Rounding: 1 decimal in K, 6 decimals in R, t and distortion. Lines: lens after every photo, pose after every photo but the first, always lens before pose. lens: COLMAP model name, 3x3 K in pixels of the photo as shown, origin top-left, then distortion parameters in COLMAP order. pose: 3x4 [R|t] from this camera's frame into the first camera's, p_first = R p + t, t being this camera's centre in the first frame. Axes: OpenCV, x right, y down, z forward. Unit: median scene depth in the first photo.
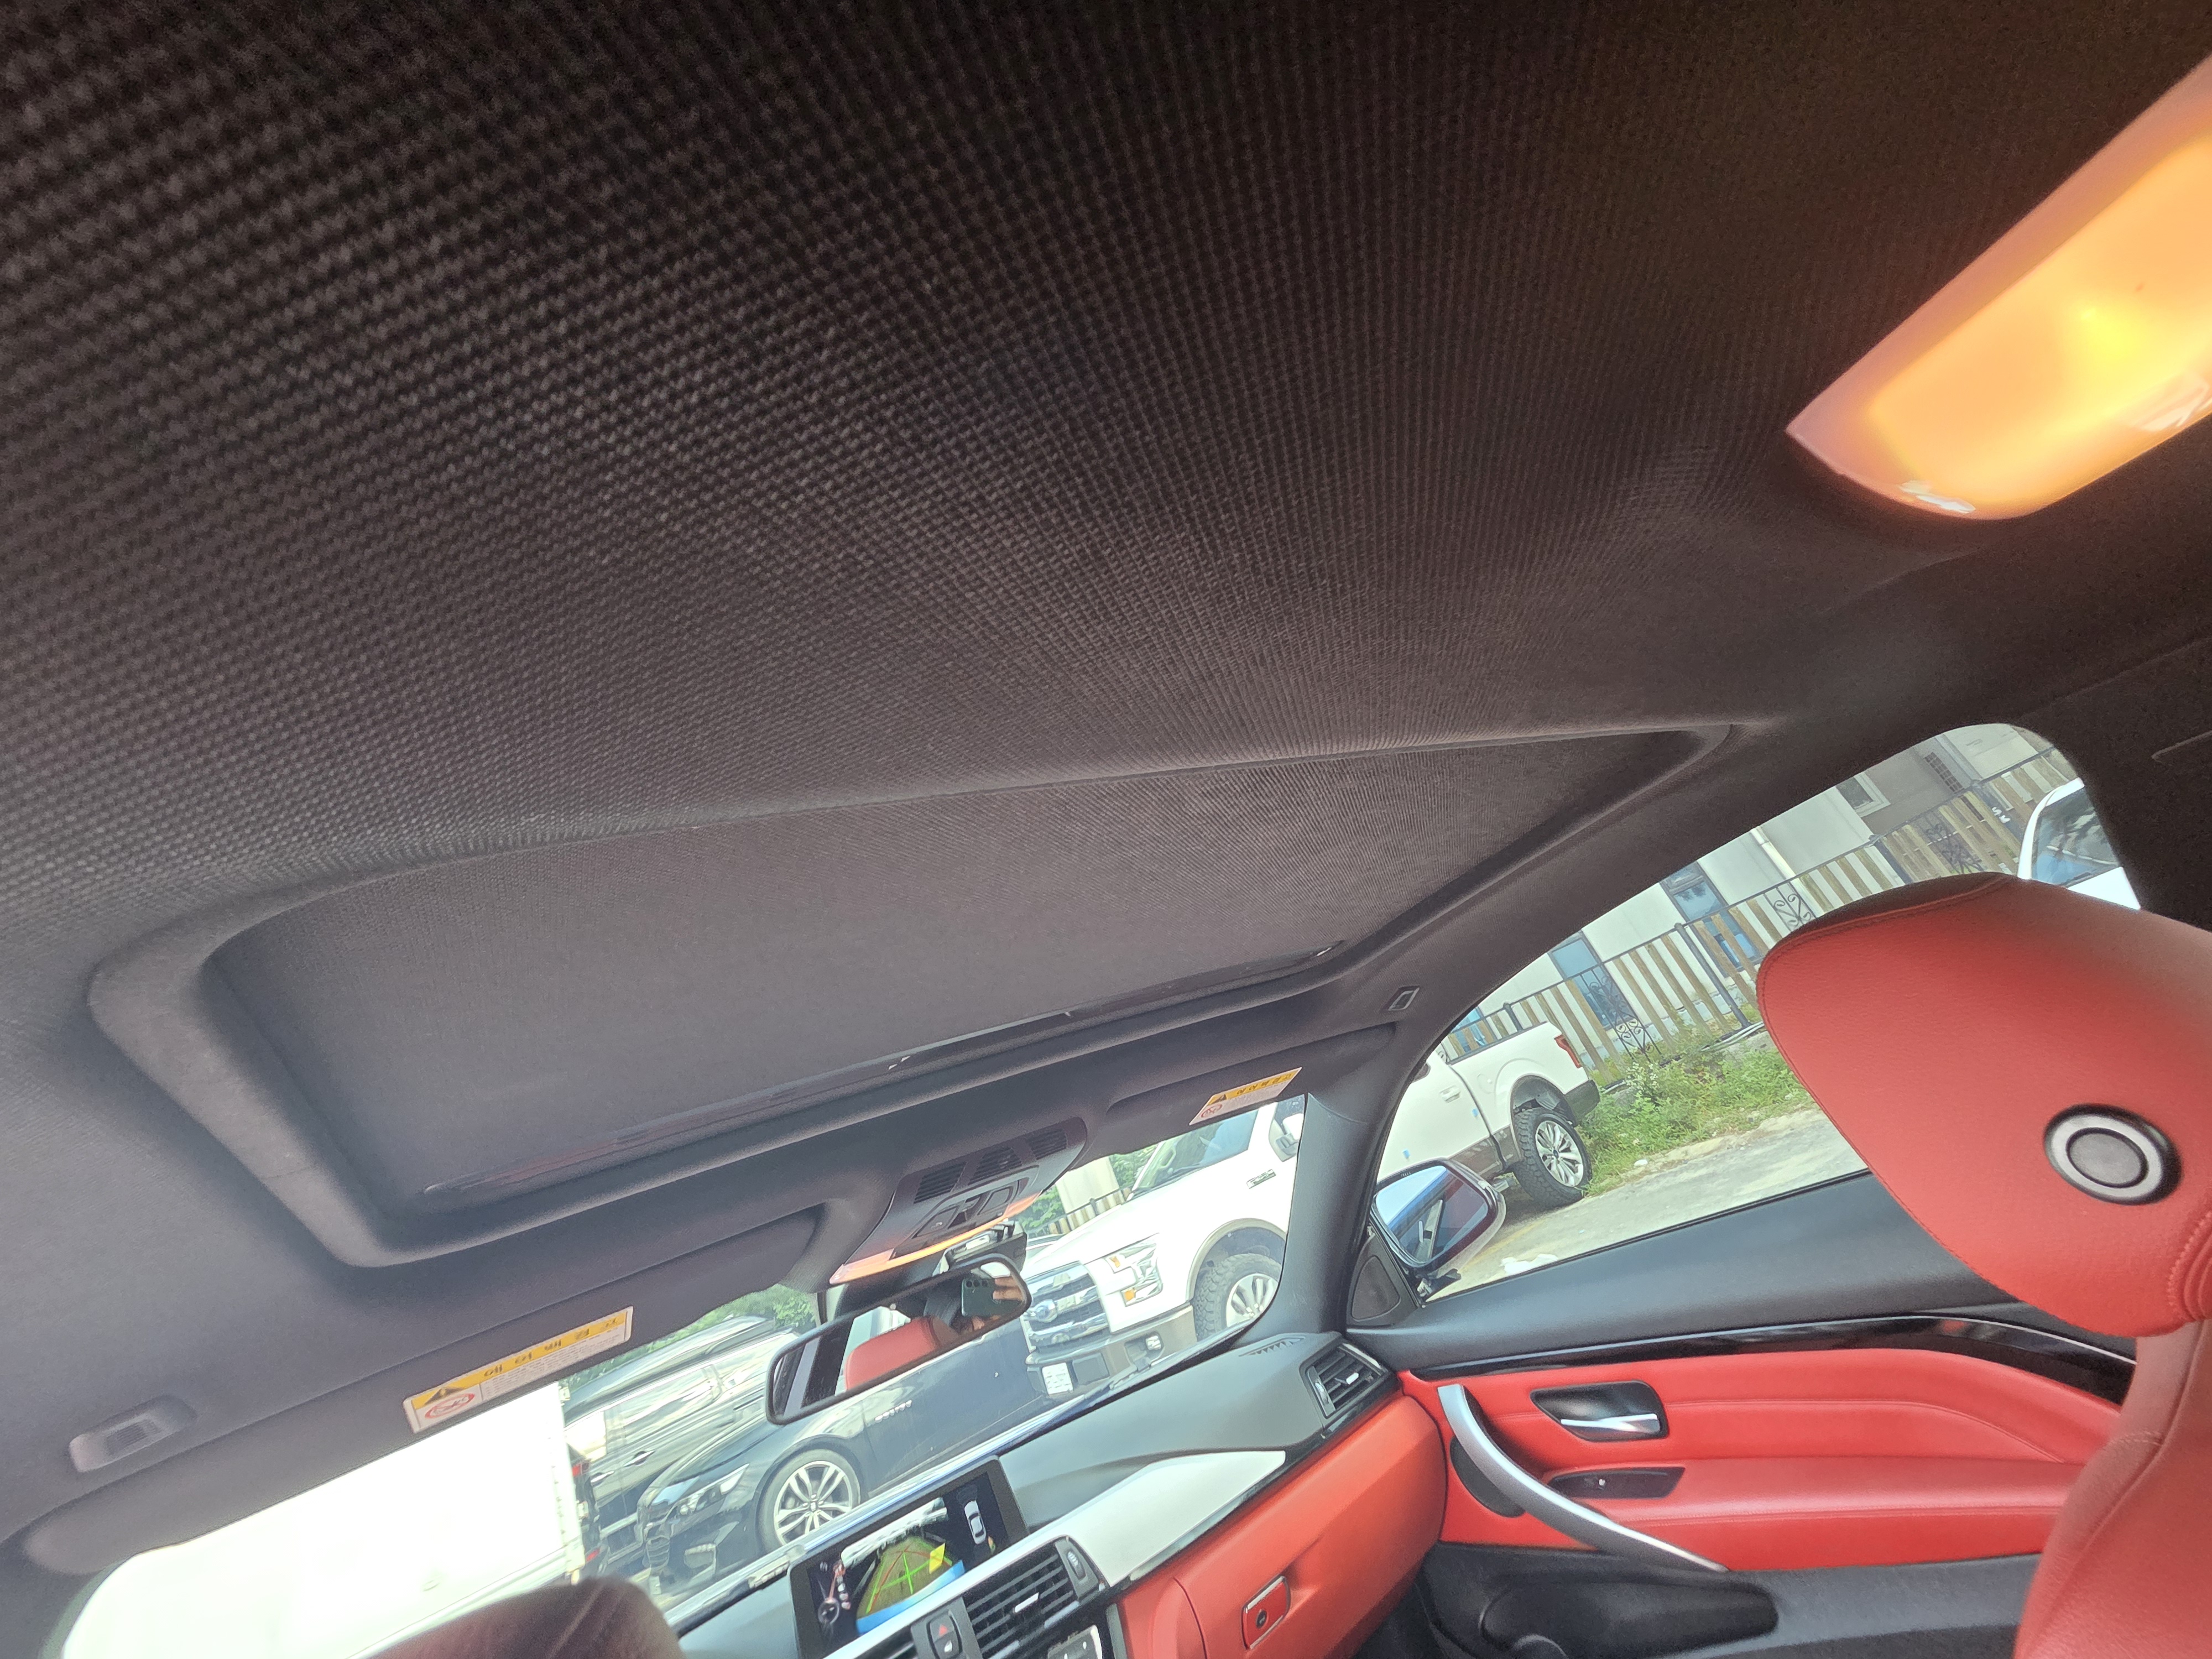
lens RADIAL K [[905.6, 0, 1116.1], [0, 905.6, 821.1], [0, 0, 1]] dist [-0.006637, 0.004104]
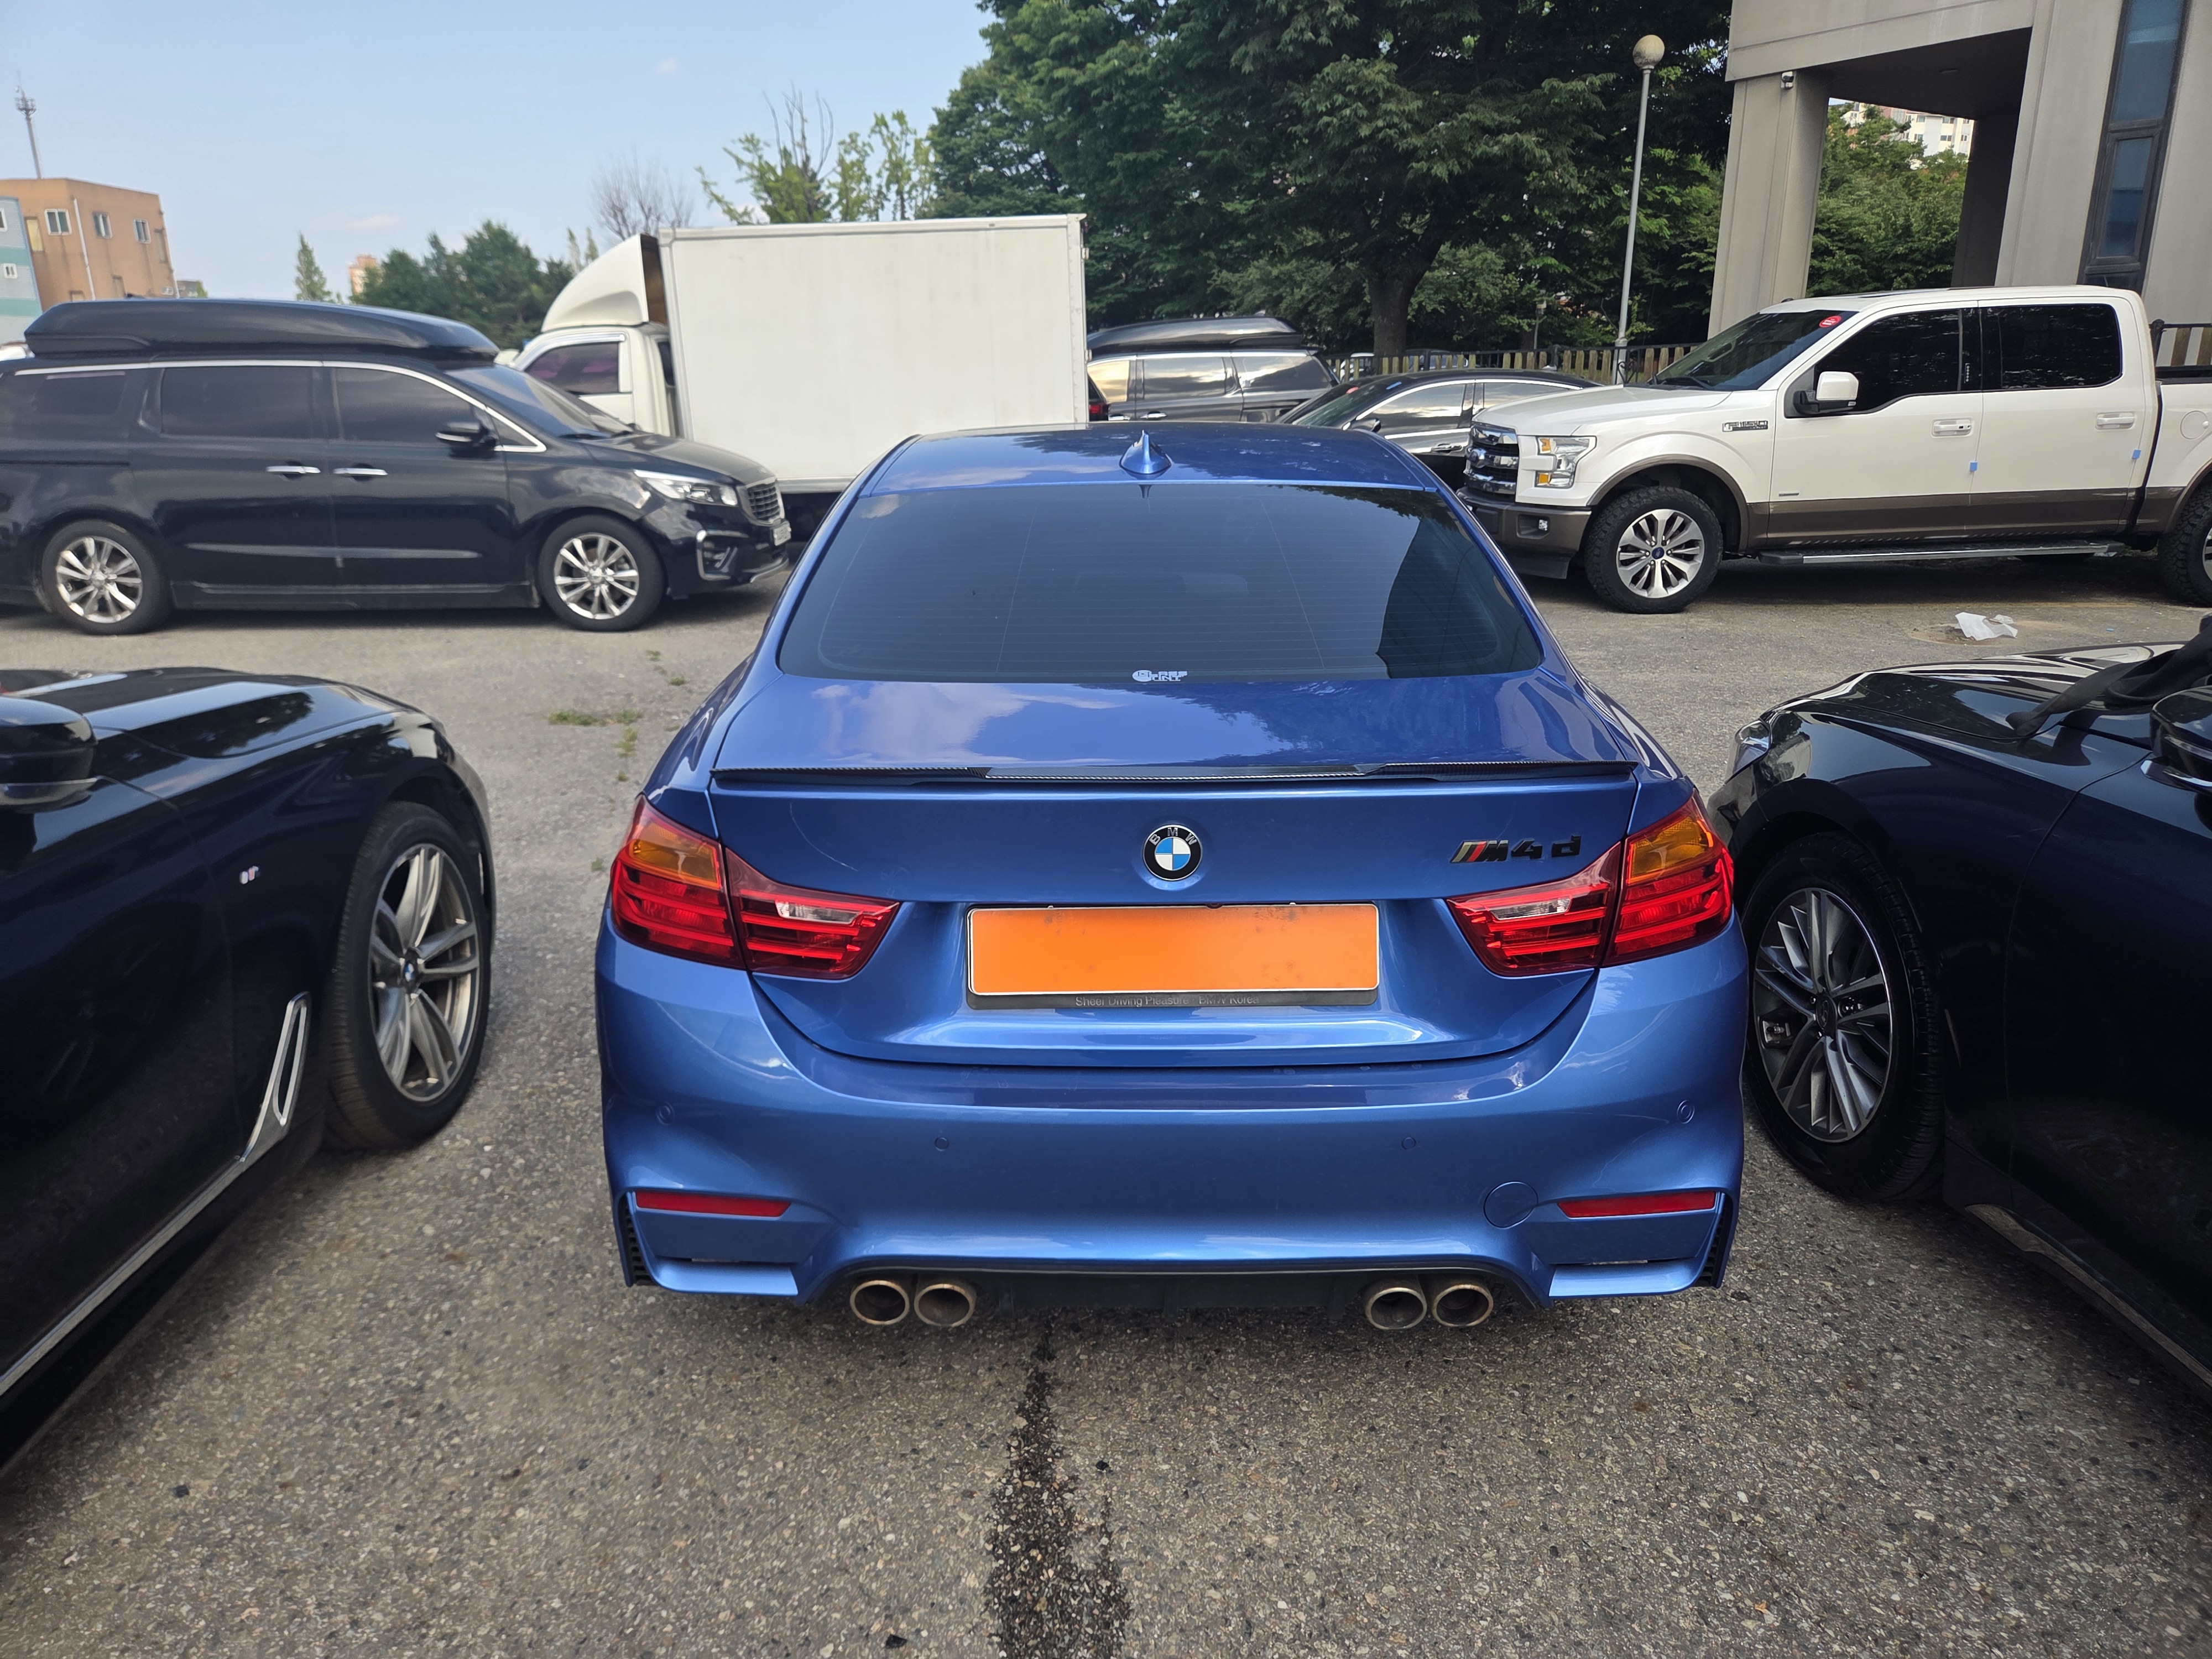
lens RADIAL K [[1485.4, 0, 1099.2], [0, 1485.4, 821.9], [0, 0, 1]] dist [0.046432, -0.039043]
pose [[0.815932, 0.476785, -0.327005, 1.208467], [-0.082327, 0.655660, 0.750555, -1.590522], [0.572257, -0.585480, 0.574226, -1.733630]]
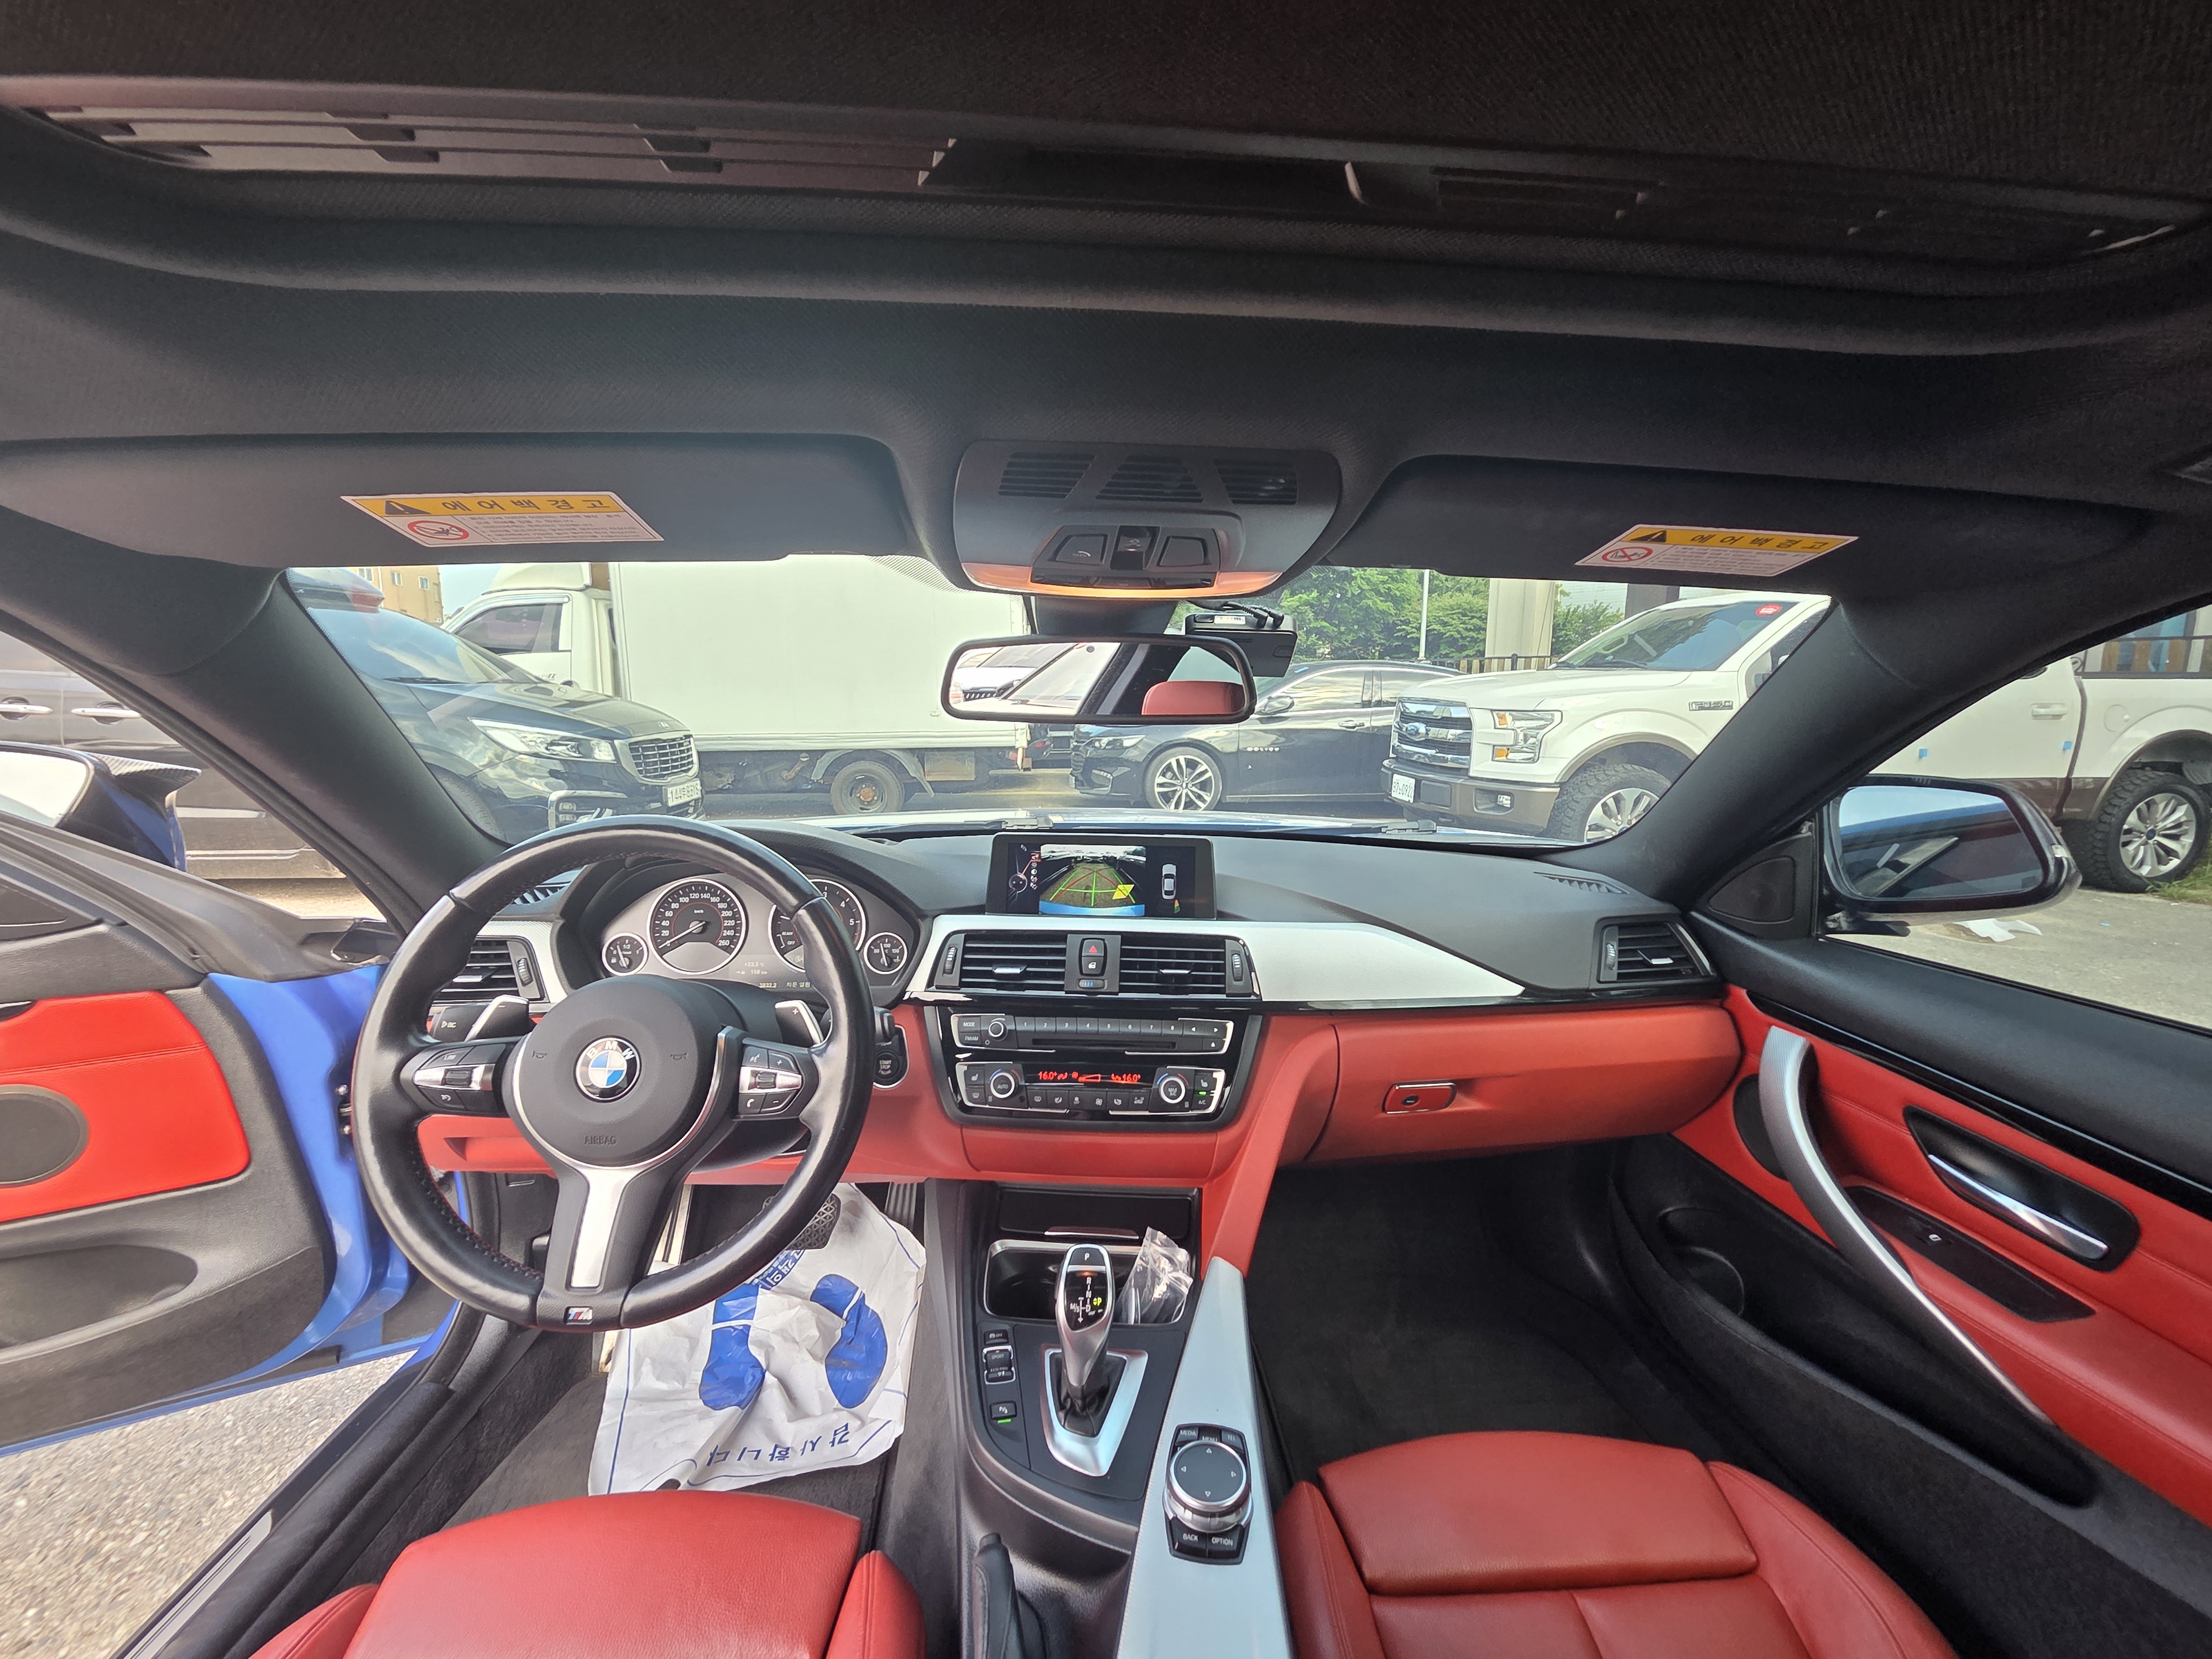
lens RADIAL K [[907.0, 0, 1122.6], [0, 907.0, 822.1], [0, 0, 1]] dist [0.008499, -0.000381]
pose [[0.842006, 0.436025, -0.317662, 0.051500], [-0.153868, 0.758490, 0.633259, 0.076698], [0.517060, -0.484330, 0.705743, 0.202033]]
